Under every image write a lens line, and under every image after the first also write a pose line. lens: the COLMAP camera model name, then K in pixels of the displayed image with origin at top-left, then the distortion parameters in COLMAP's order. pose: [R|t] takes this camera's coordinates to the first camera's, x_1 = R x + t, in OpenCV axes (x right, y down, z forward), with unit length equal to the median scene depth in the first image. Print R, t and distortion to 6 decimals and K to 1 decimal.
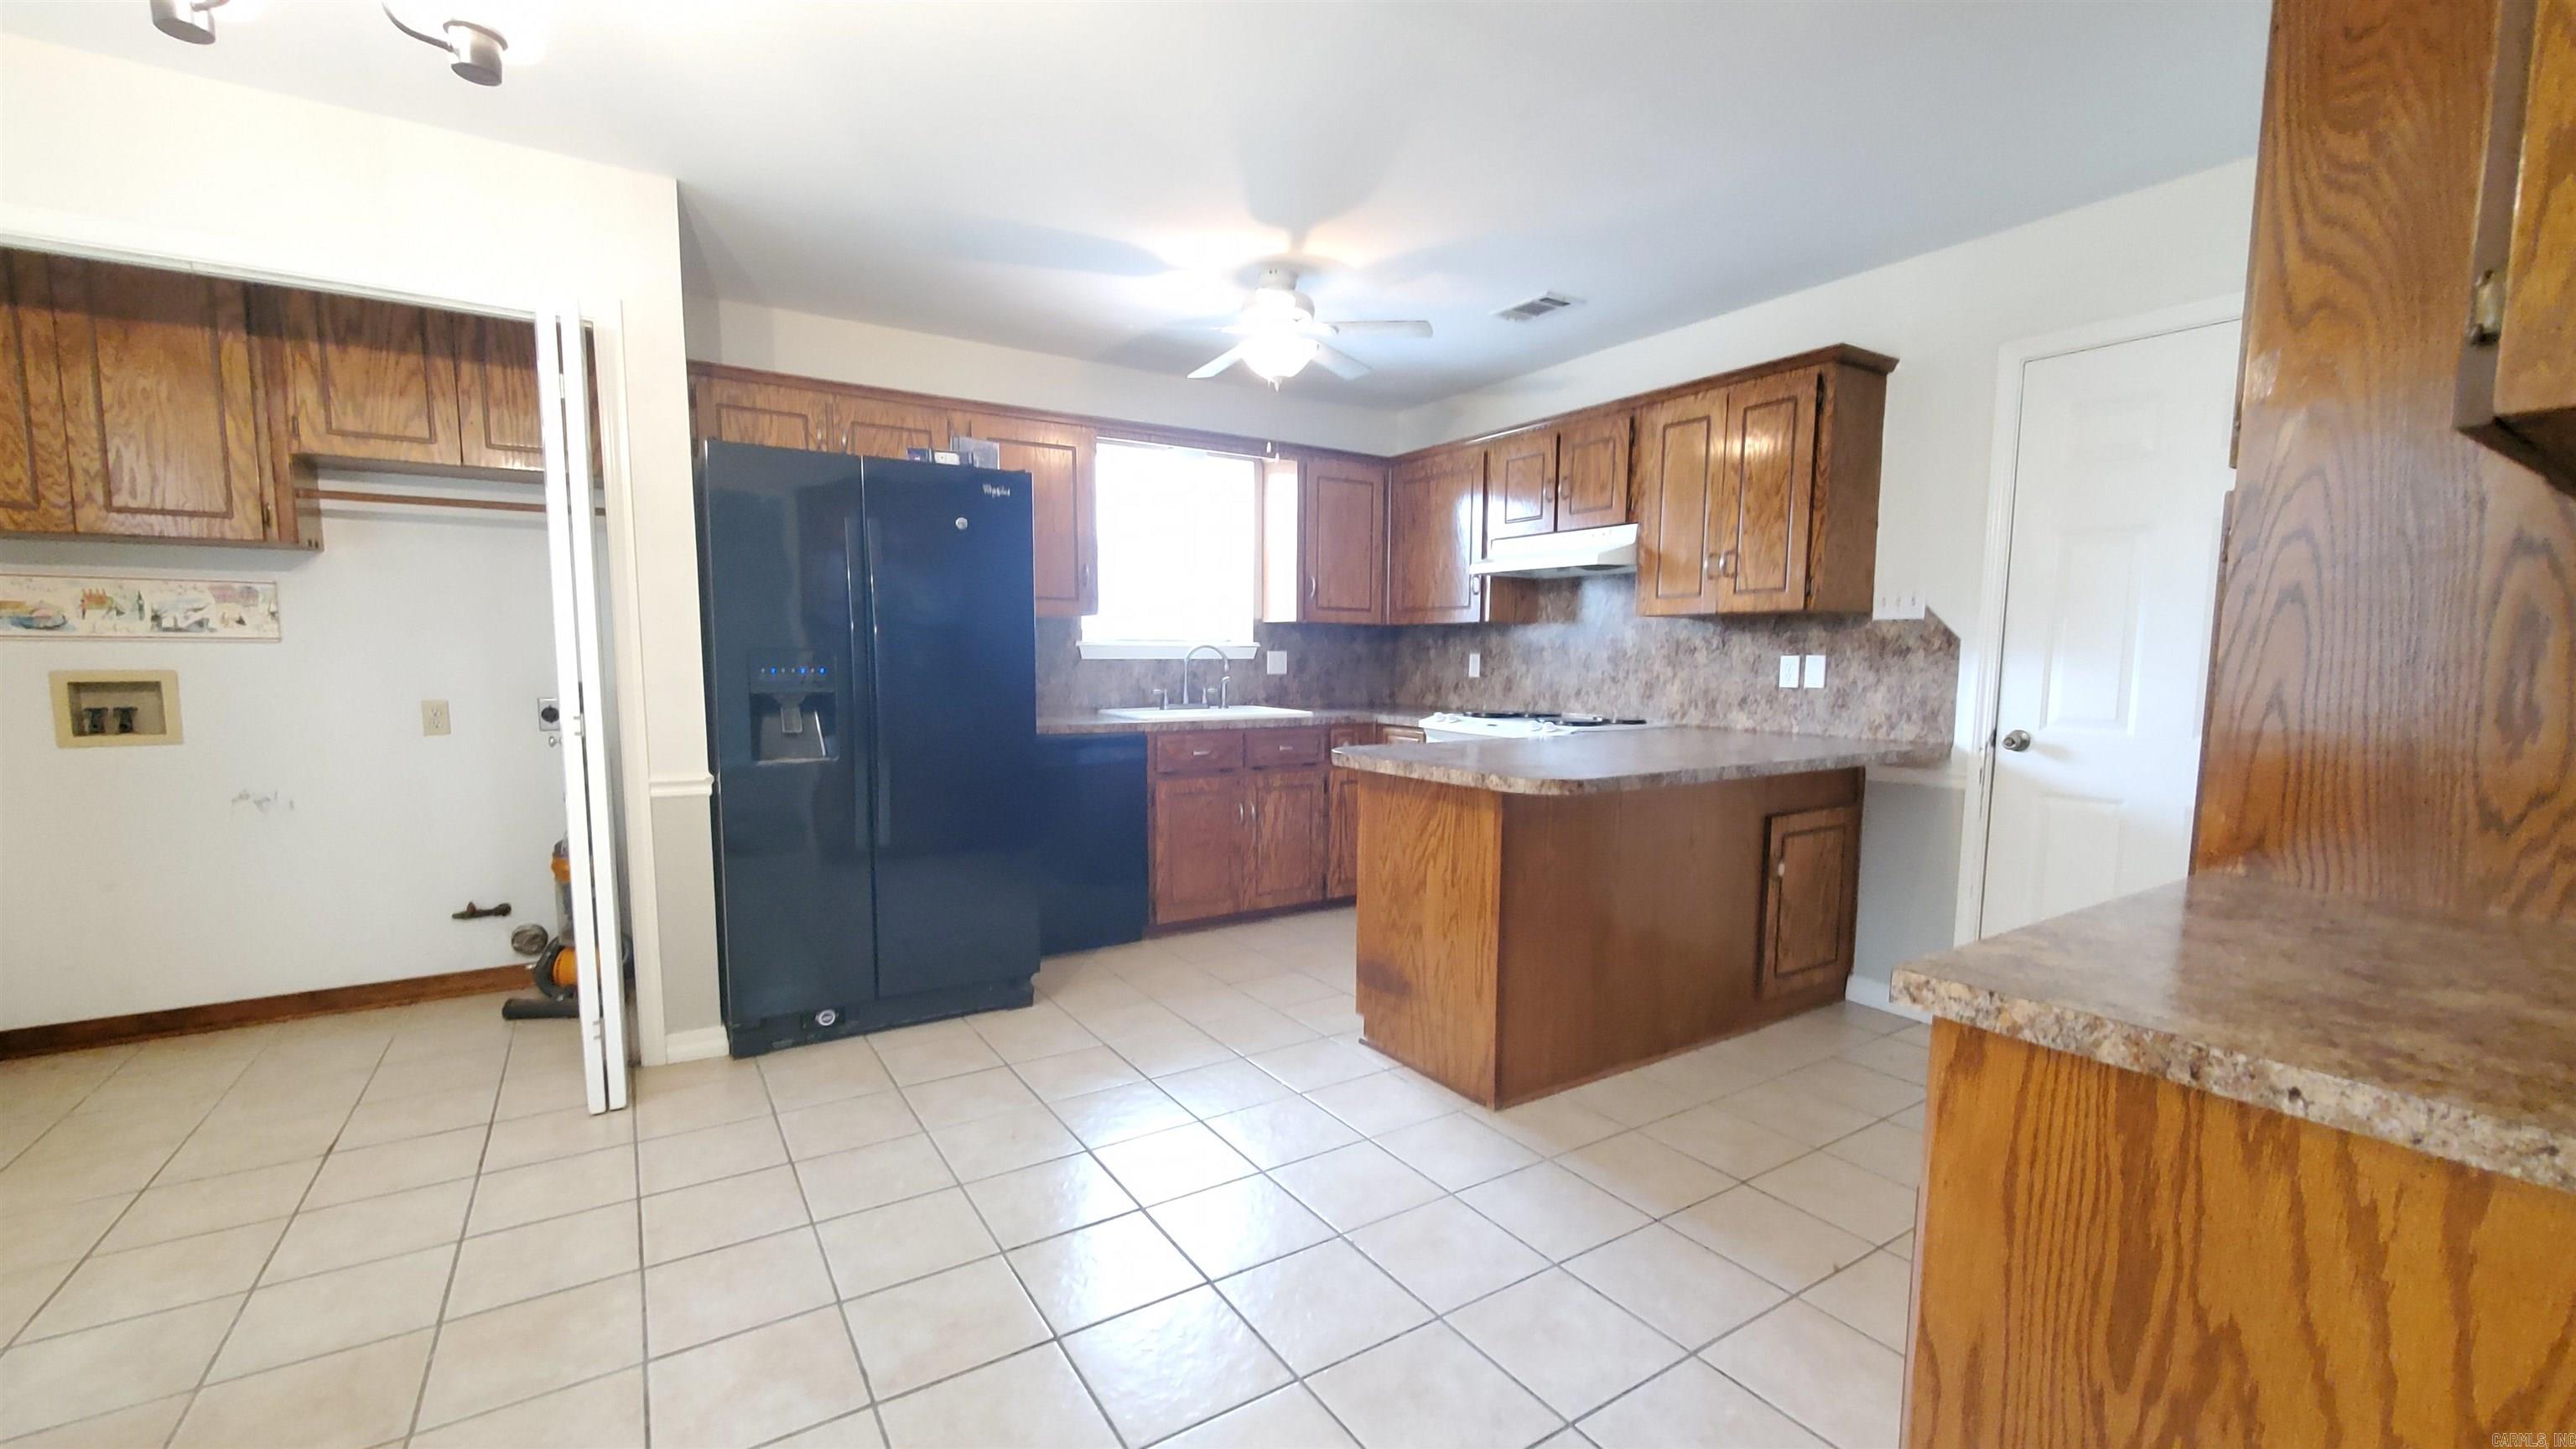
lens RADIAL K [[1027.6, 0, 1272.3], [0, 1027.6, 757.8], [0, 0, 1]] dist [0.001904, -0.002506]
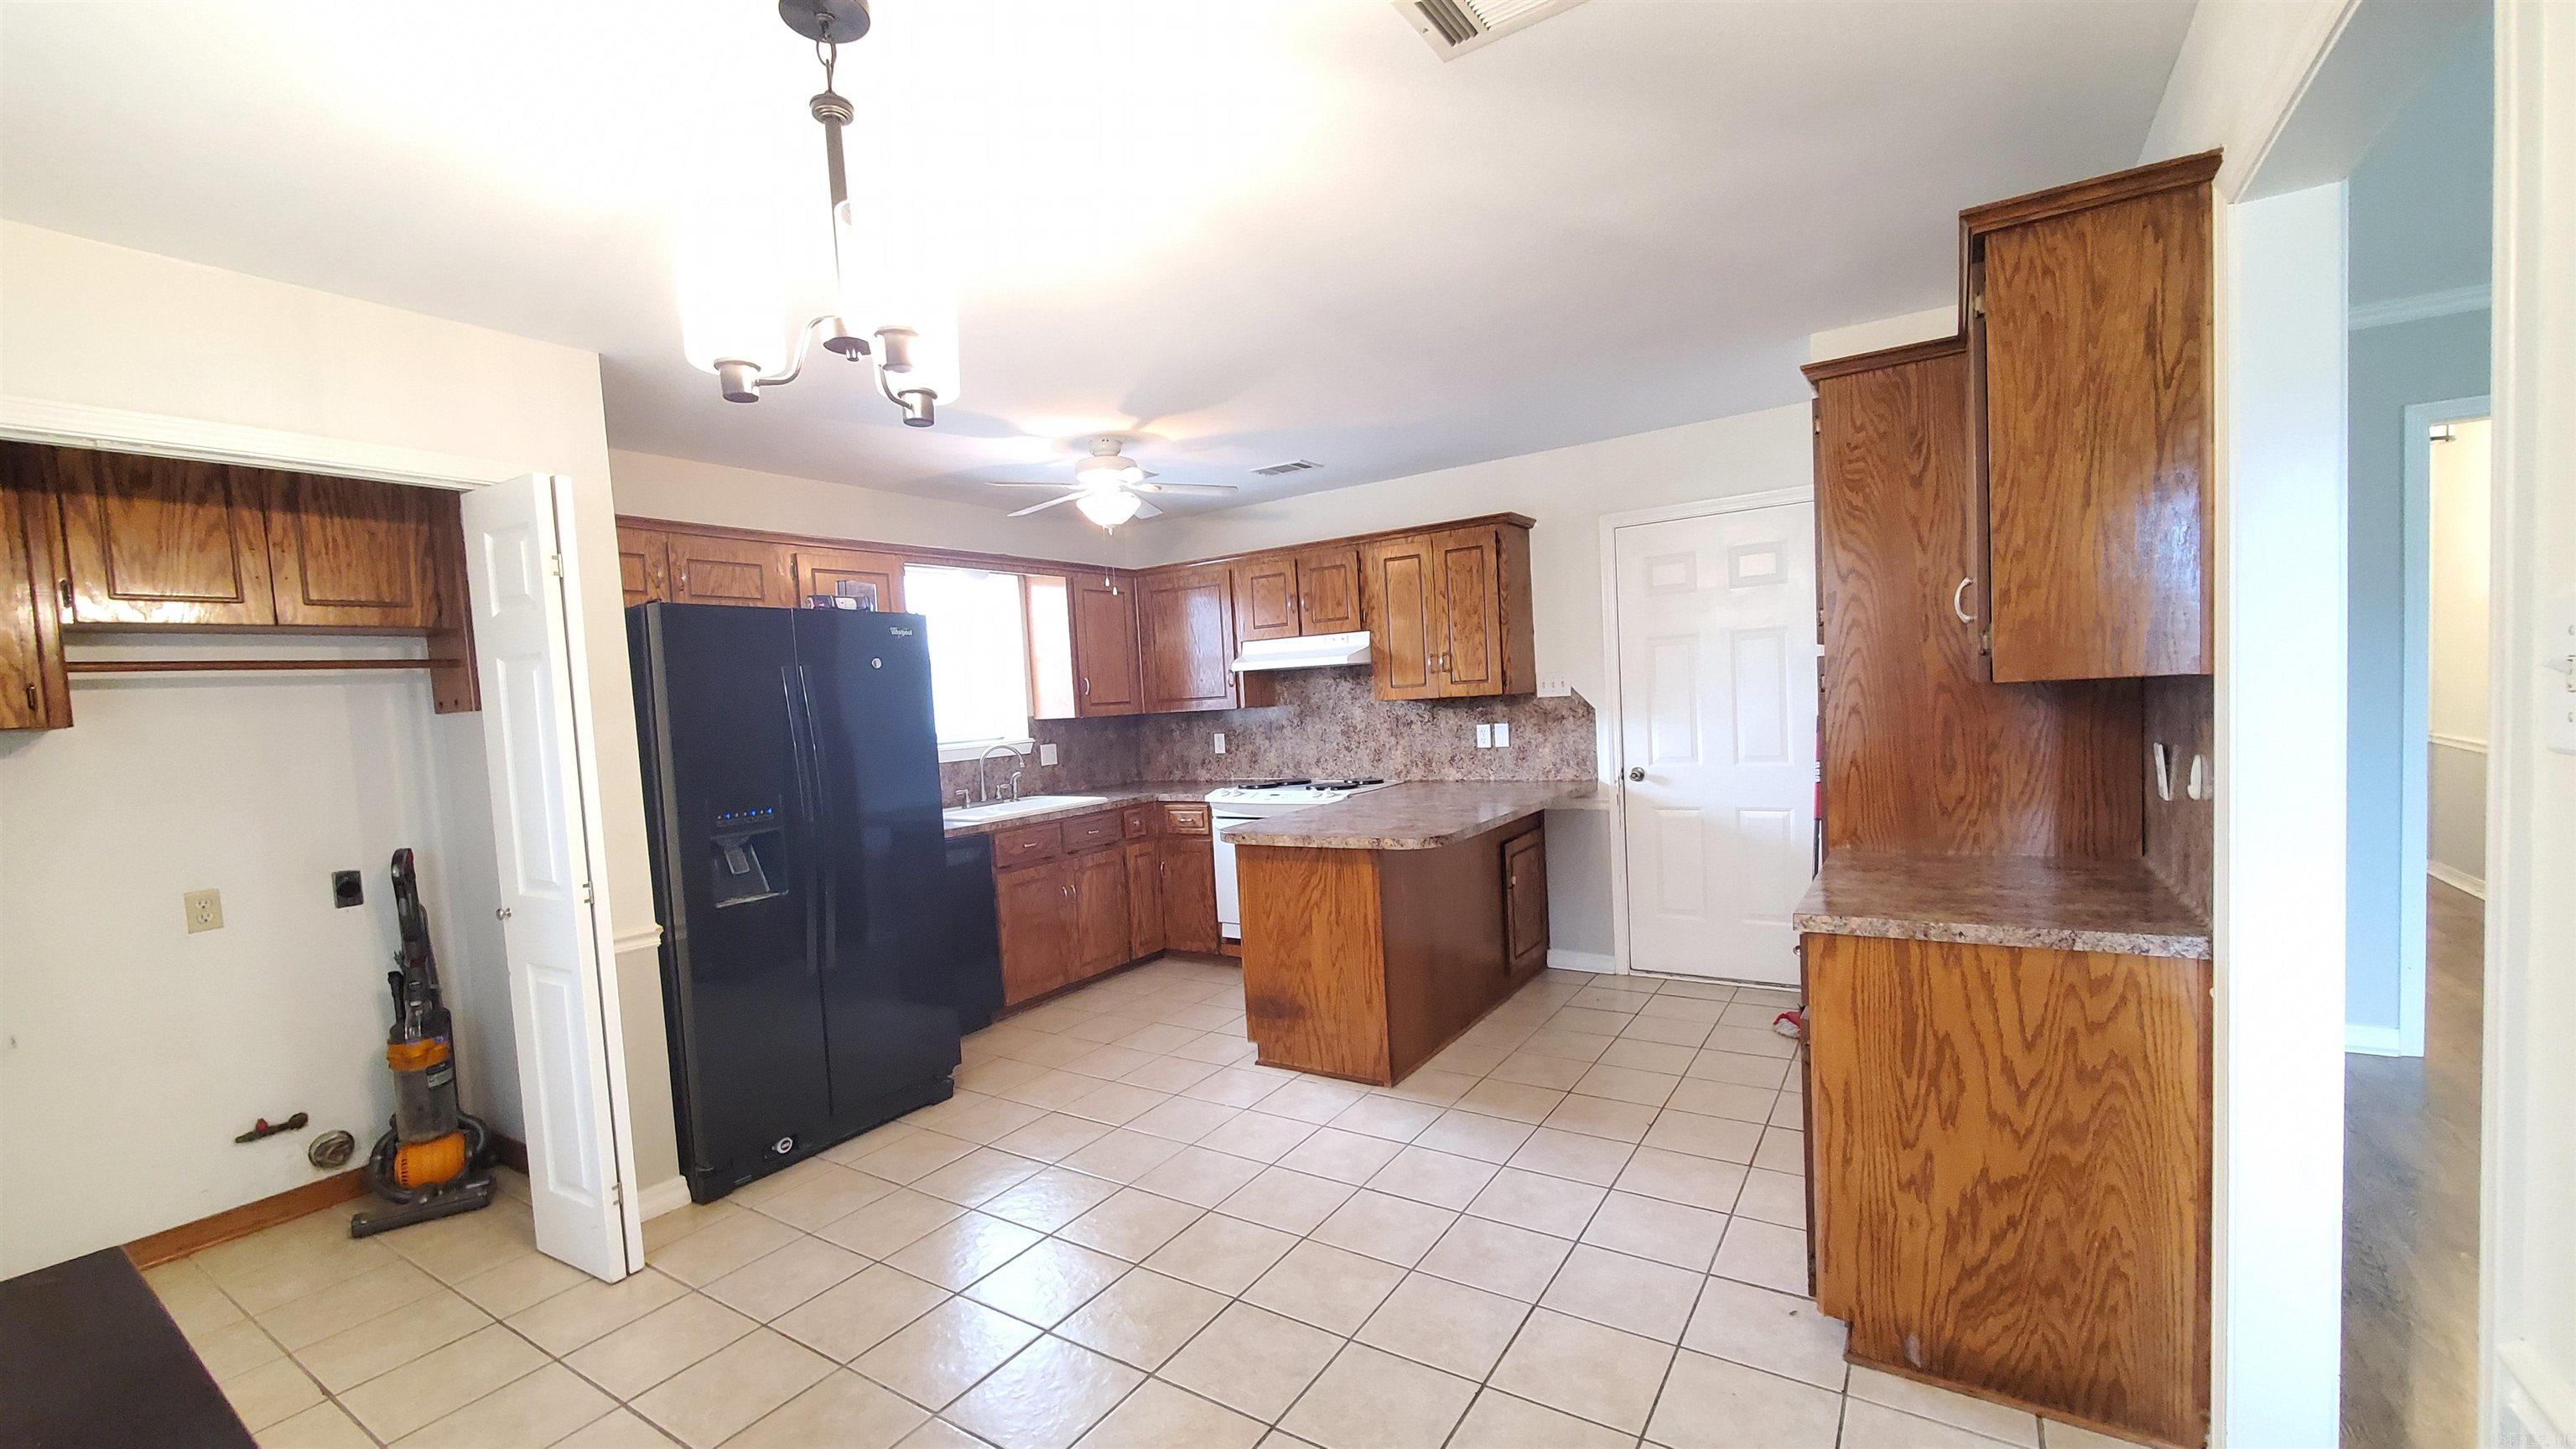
lens RADIAL K [[1027.6, 0, 1269.1], [0, 1027.6, 760.6], [0, 0, 1]] dist [0.001904, -0.002506]
pose [[0.911240, -0.084701, 0.403073, -0.328198], [0.105015, 0.994062, -0.028519, -0.044279], [-0.398264, 0.068317, 0.914723, -0.144926]]
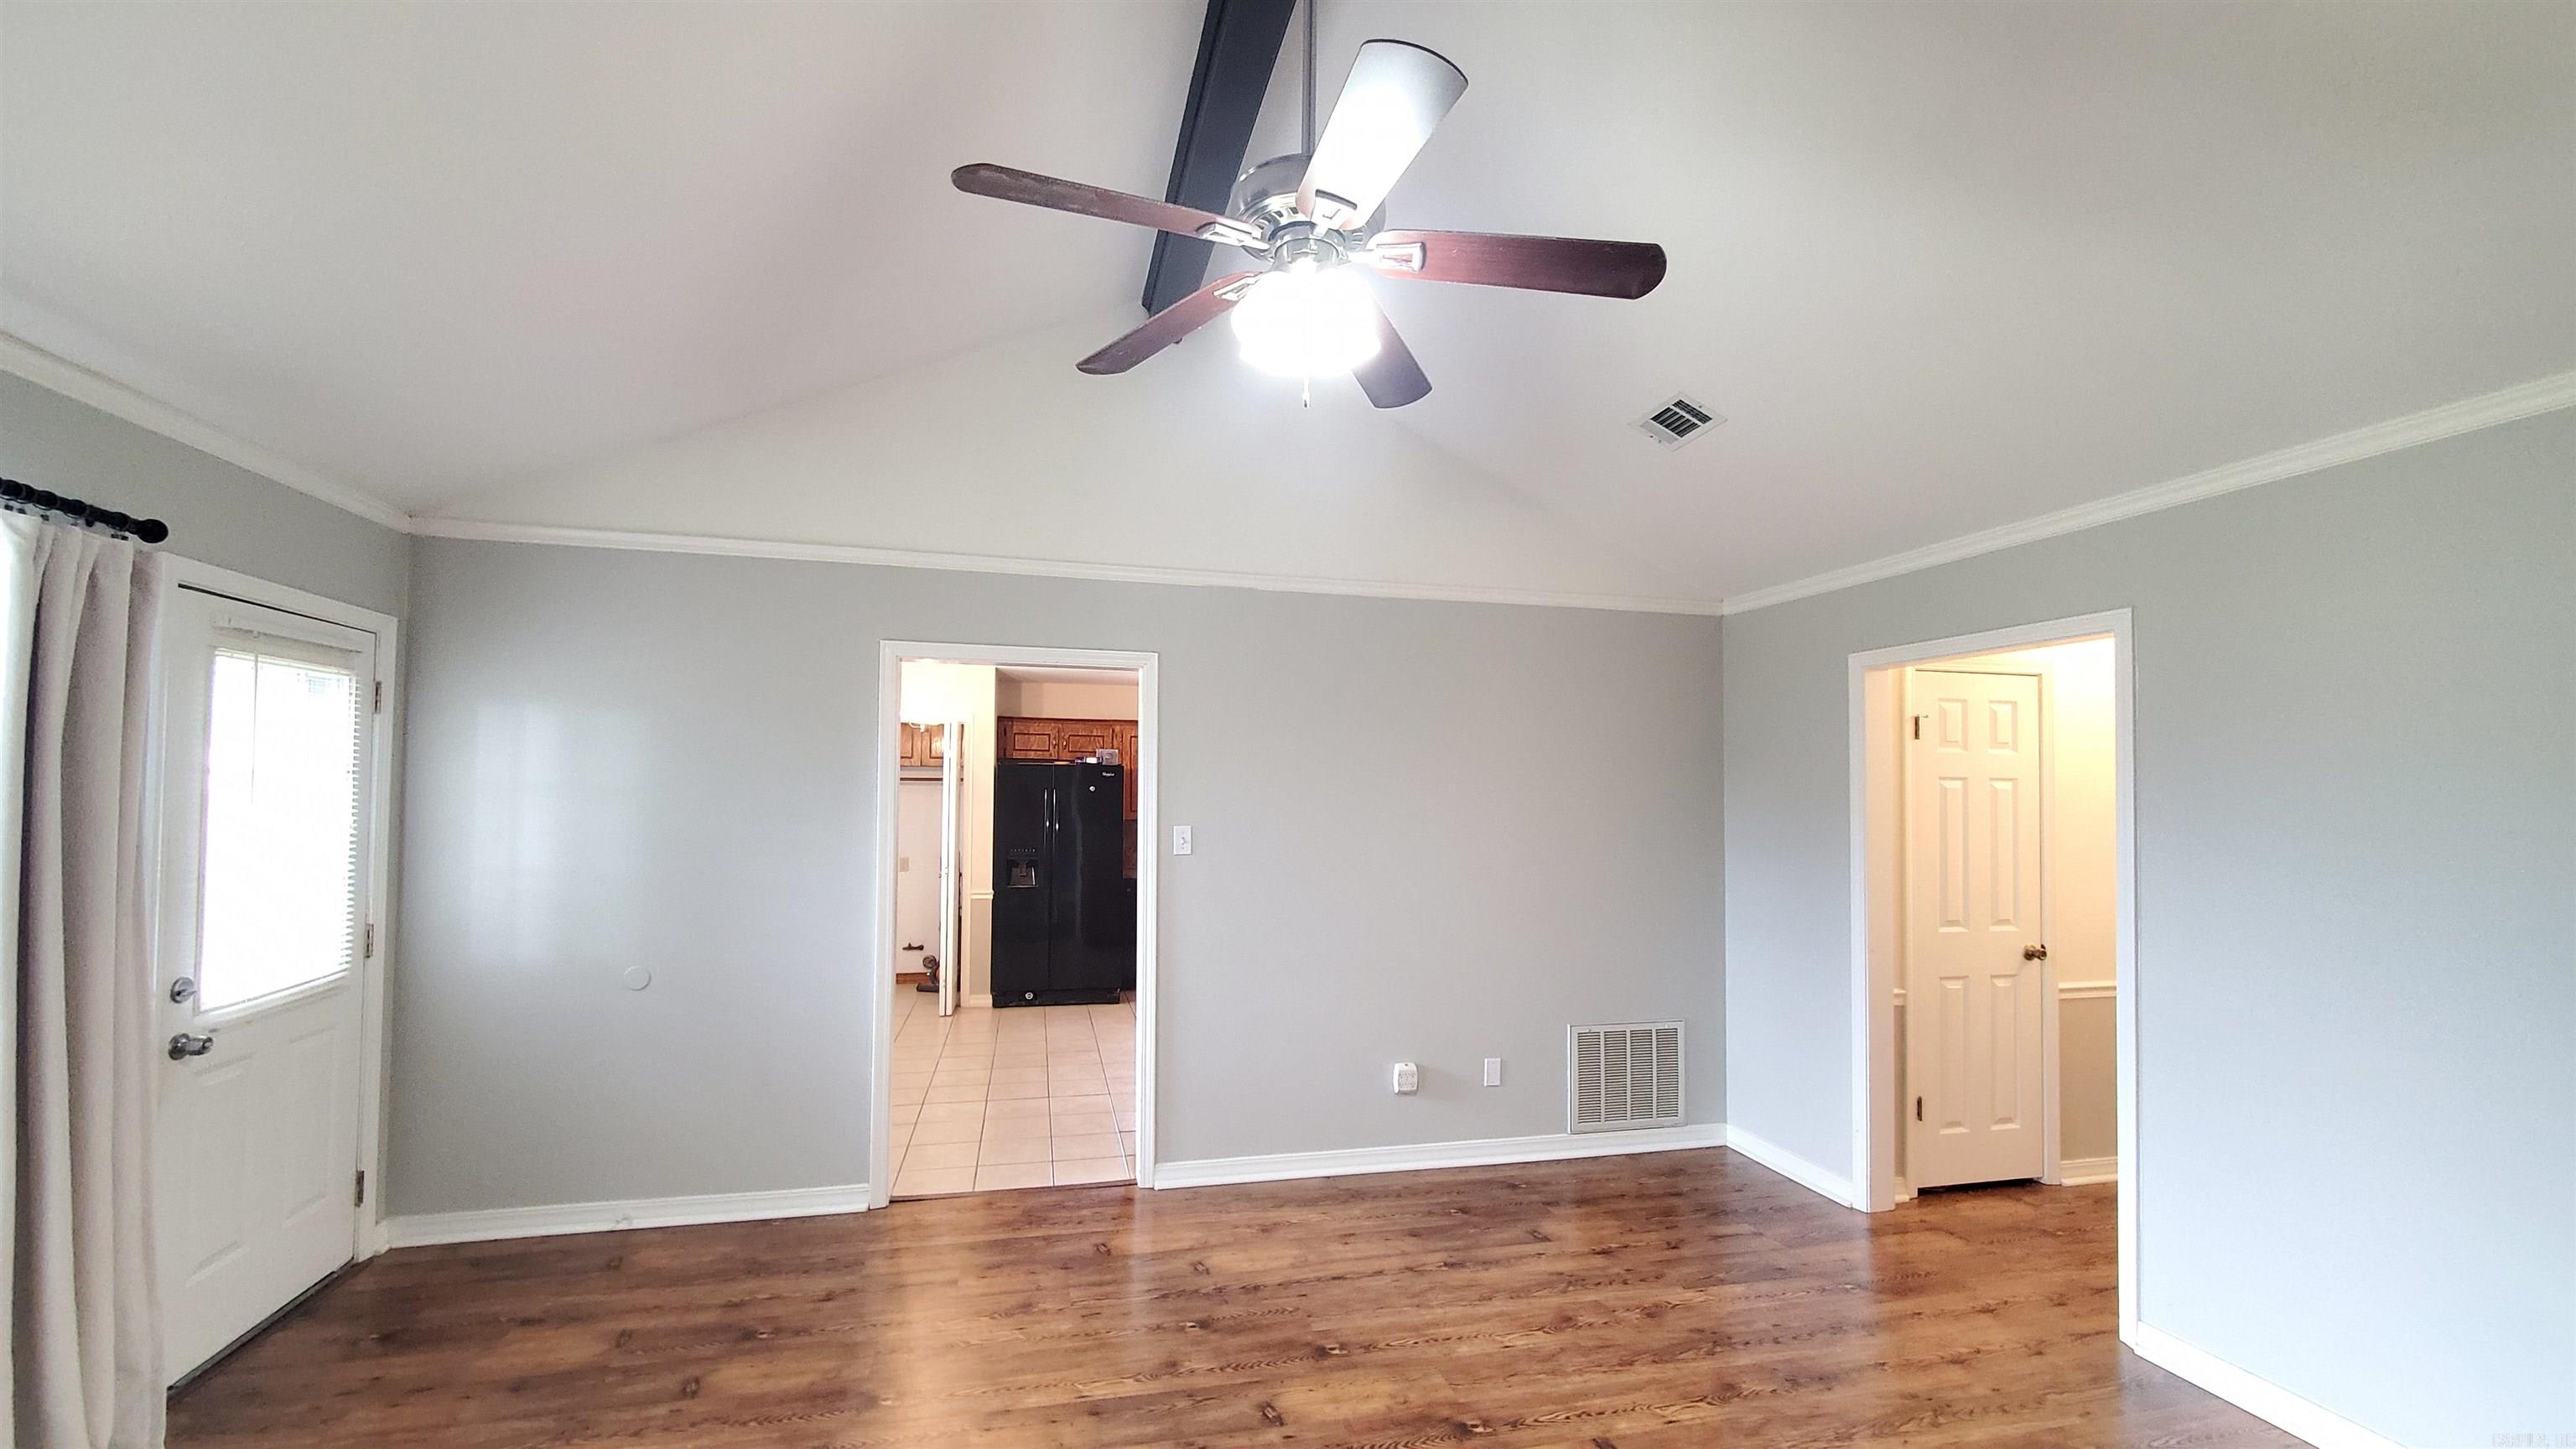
lens RADIAL K [[1027.6, 0, 1272.1], [0, 1027.6, 755.4], [0, 0, 1]] dist [0.001904, -0.002506]
pose [[0.943831, -0.012392, -0.330195, 0.779506], [-0.034573, 0.990108, -0.135983, 0.005721], [0.328614, 0.139761, 0.934066, -0.977906]]
